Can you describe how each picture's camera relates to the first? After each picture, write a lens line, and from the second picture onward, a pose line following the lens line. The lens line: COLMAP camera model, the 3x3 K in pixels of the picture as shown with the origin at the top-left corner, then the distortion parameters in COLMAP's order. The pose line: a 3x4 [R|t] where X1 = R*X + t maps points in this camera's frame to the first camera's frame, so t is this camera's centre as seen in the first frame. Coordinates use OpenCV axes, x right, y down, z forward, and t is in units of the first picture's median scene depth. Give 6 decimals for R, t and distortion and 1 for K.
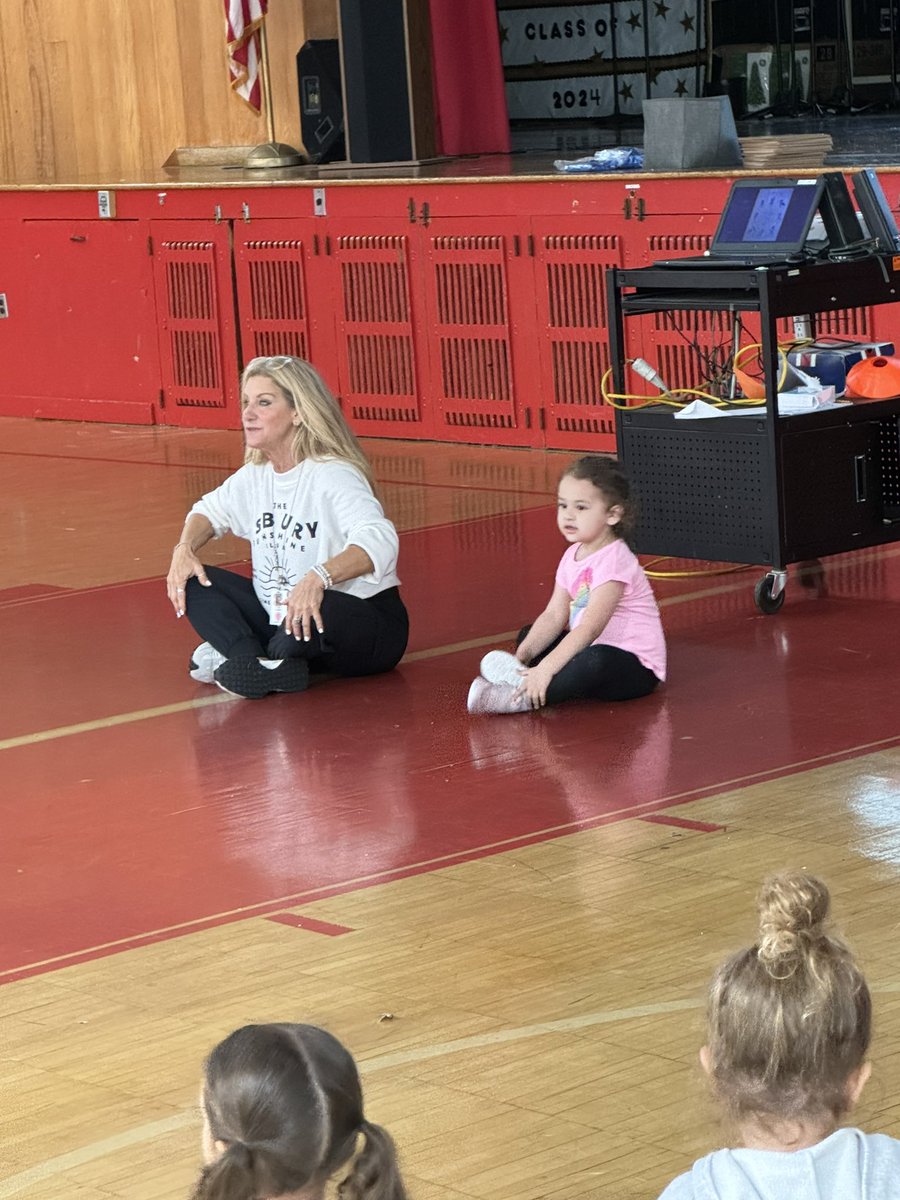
lens RADIAL K [[3452.2, 0, 450.0], [0, 3452.2, 600.0], [0, 0, 1]] dist [0.068175, 0.709512]
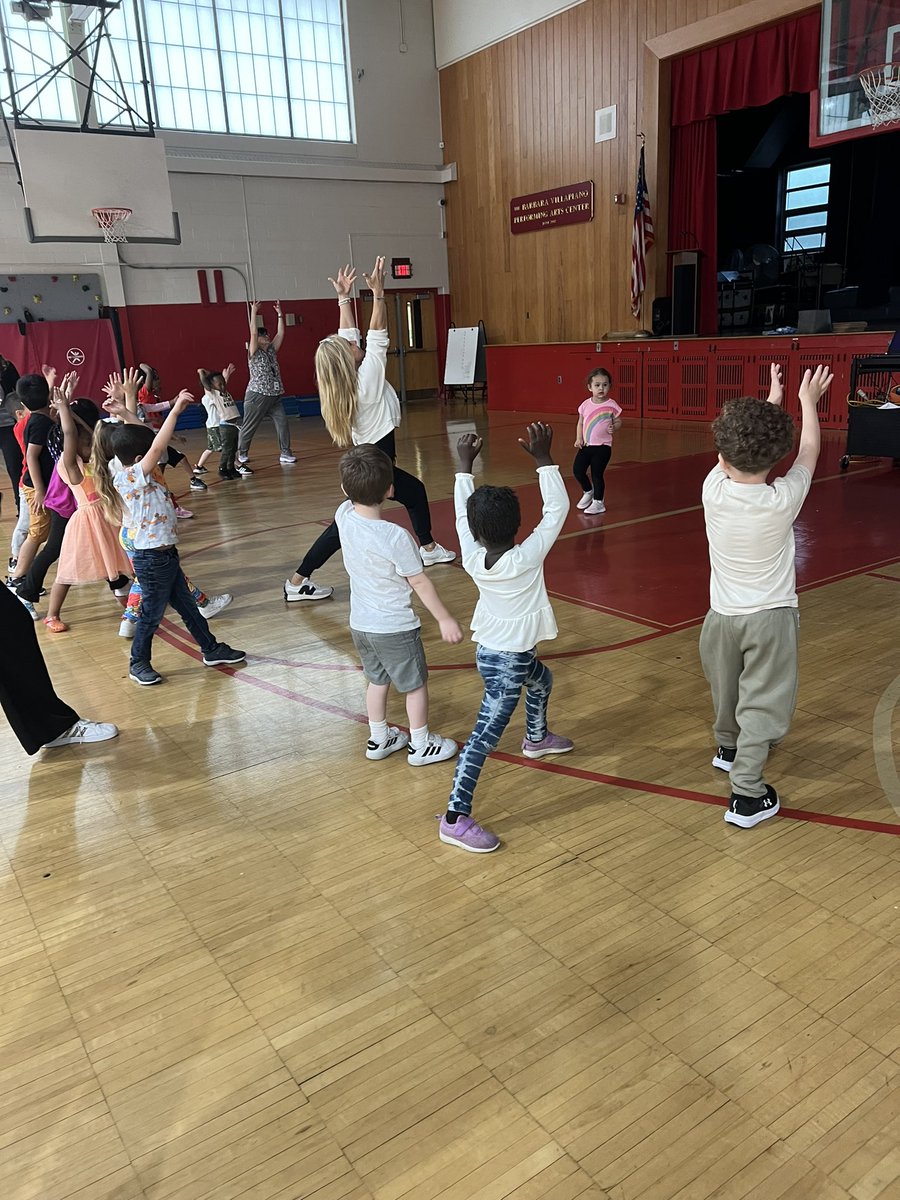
lens RADIAL K [[917.9, 0, 450.0], [0, 917.9, 600.0], [0, 0, 1]] dist [0.000162, -0.005593]
pose [[0.992211, 0.039092, -0.118273, -0.124541], [-0.022664, 0.990287, 0.137180, 0.006748], [0.122487, -0.133431, 0.983460, 0.088532]]
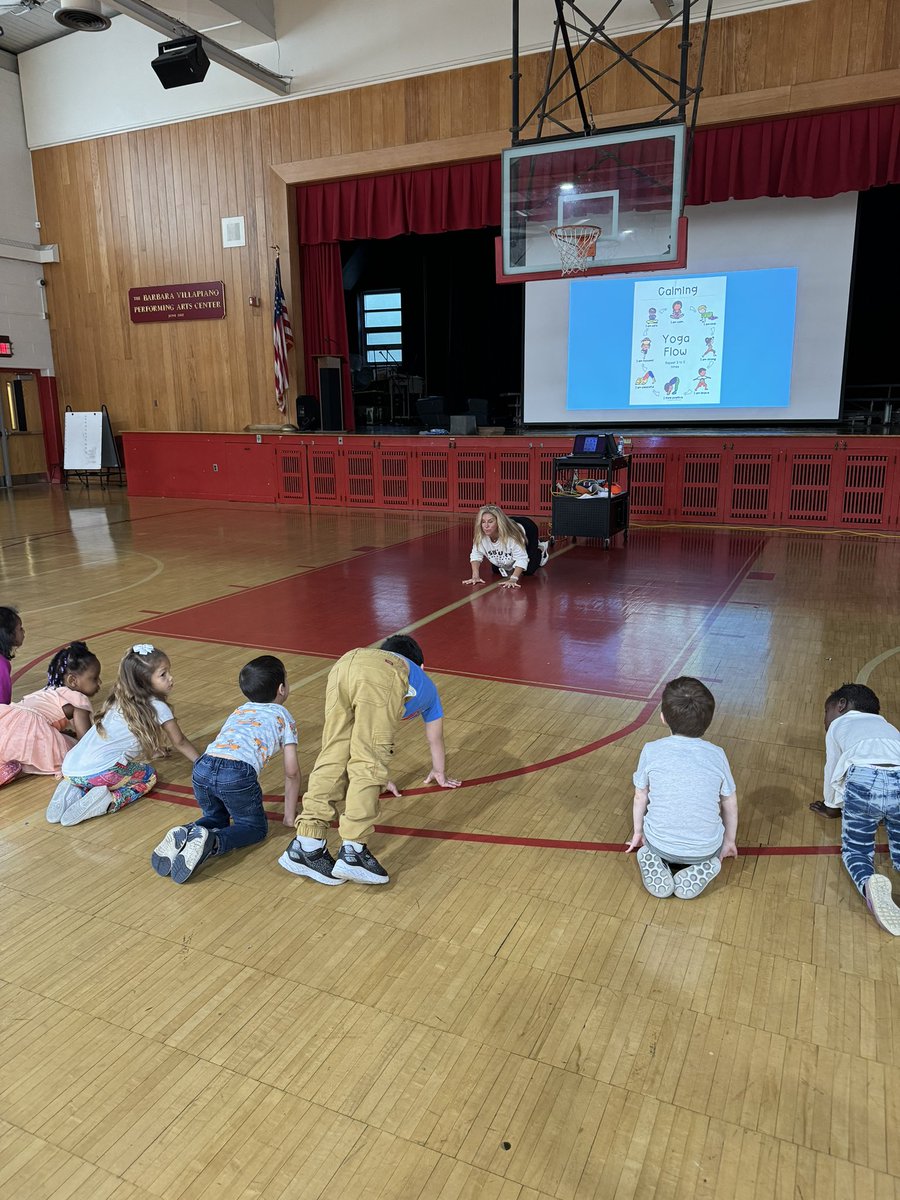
lens RADIAL K [[854.7, 0, 450.0], [0, 854.7, 600.0], [0, 0, 1]] dist [0.002444, -0.036179]
pose [[0.915490, -0.028531, 0.401329, -0.264855], [0.008255, 0.998605, 0.052161, 0.002882], [-0.402257, -0.044440, 0.914448, 0.135510]]
